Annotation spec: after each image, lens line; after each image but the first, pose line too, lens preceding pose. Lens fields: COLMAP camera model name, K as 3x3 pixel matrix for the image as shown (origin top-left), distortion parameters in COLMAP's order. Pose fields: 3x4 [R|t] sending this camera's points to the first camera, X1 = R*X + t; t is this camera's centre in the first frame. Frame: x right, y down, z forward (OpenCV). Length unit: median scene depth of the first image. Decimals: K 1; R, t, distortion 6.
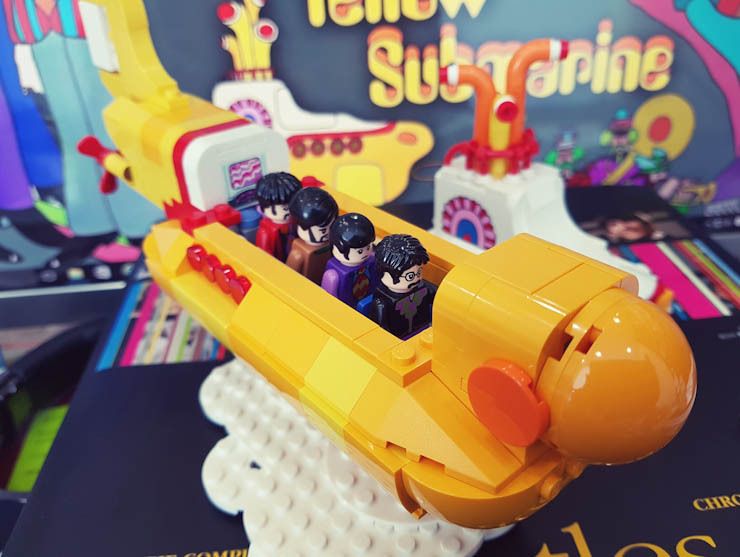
lens RADIAL K [[617.6, 0, 370.0], [0, 617.6, 278.5], [0, 0, 1]] dist [0.095639, -0.279213]
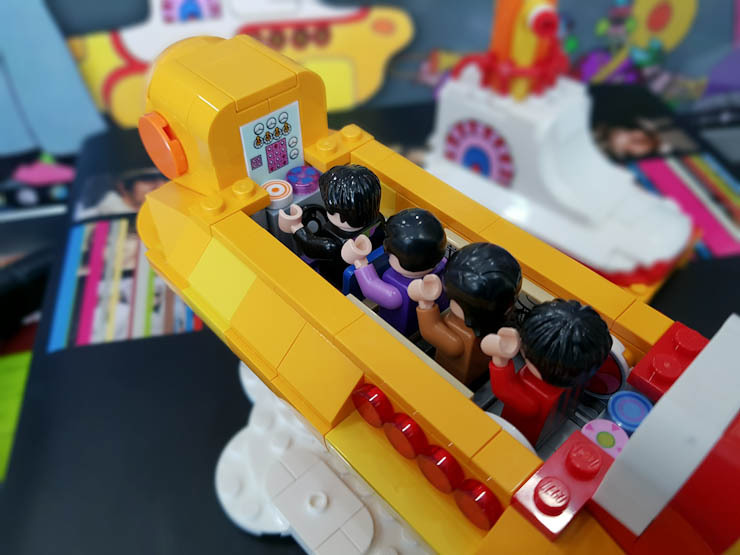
lens RADIAL K [[607.3, 0, 370.0], [0, 607.3, 277.5], [0, 0, 1]] dist [0.004631, -0.099382]
pose [[0.992333, -0.050223, 0.112927, -0.088851], [0.022958, 0.972715, 0.230864, -0.113079], [-0.121440, -0.226501, 0.966411, 0.172154]]
